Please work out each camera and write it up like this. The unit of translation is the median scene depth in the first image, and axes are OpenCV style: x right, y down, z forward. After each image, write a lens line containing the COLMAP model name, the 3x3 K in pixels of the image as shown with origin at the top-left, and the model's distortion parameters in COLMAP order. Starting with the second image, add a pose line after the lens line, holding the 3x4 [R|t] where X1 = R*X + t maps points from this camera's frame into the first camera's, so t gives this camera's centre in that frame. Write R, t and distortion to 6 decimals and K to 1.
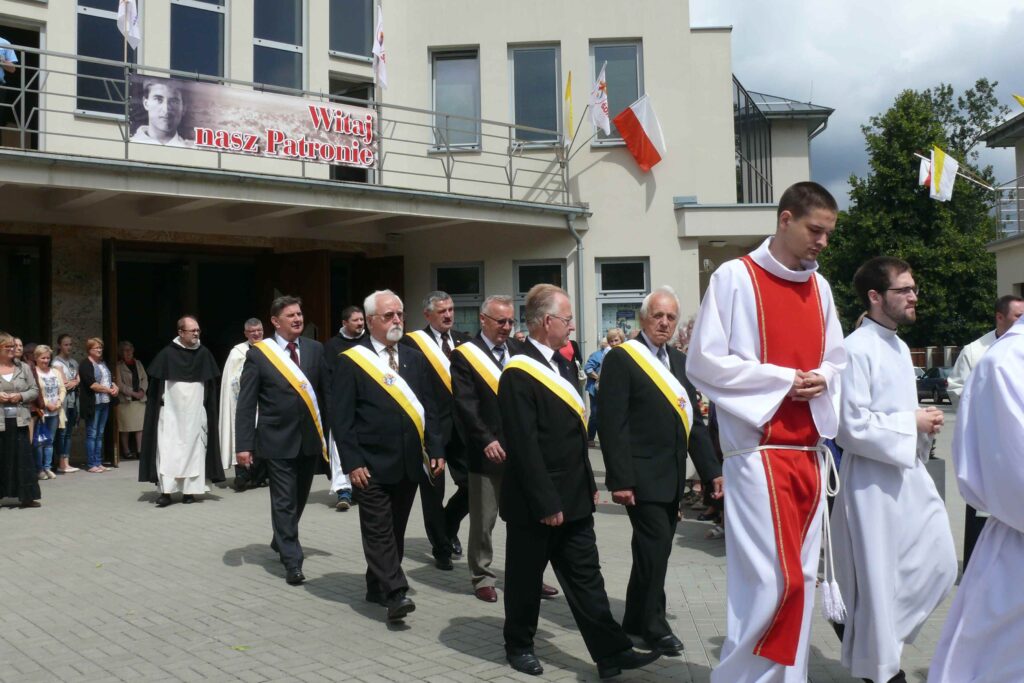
lens RADIAL K [[1081.9, 0, 505.7], [0, 1081.9, 346.9], [0, 0, 1]] dist [-0.111895, 0.000000]
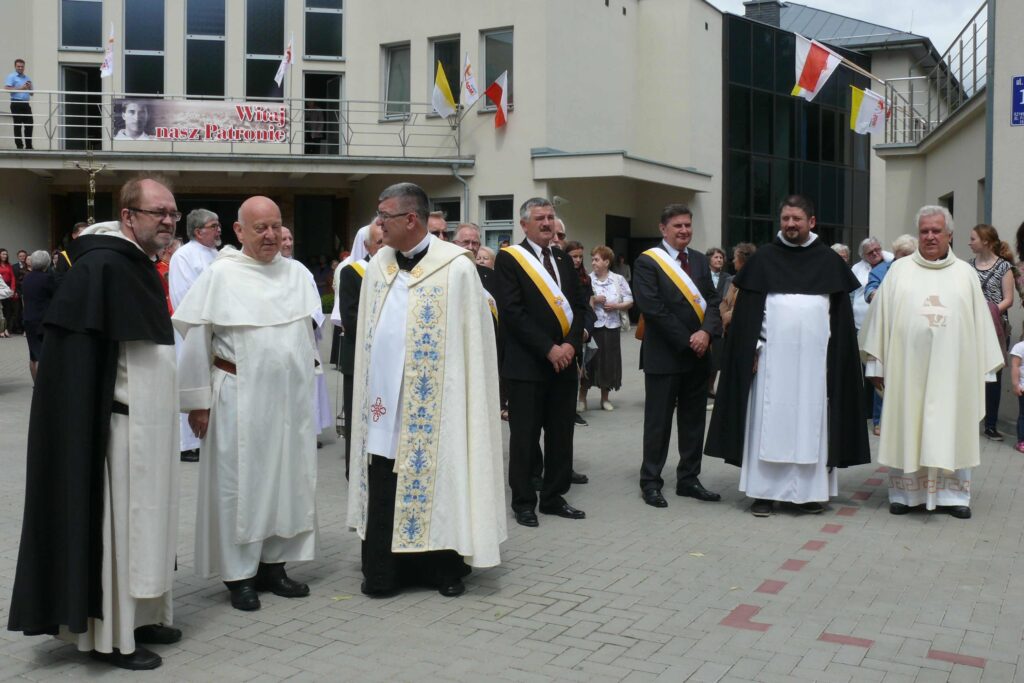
lens RADIAL K [[1081.9, 0, 507.6], [0, 1081.9, 340.0], [0, 0, 1]] dist [-0.111895, 0.000000]
pose [[0.903751, 0.045681, -0.425613, 0.848360], [-0.012307, 0.996651, 0.080838, -0.016322], [0.427881, -0.067819, 0.901287, -0.253382]]
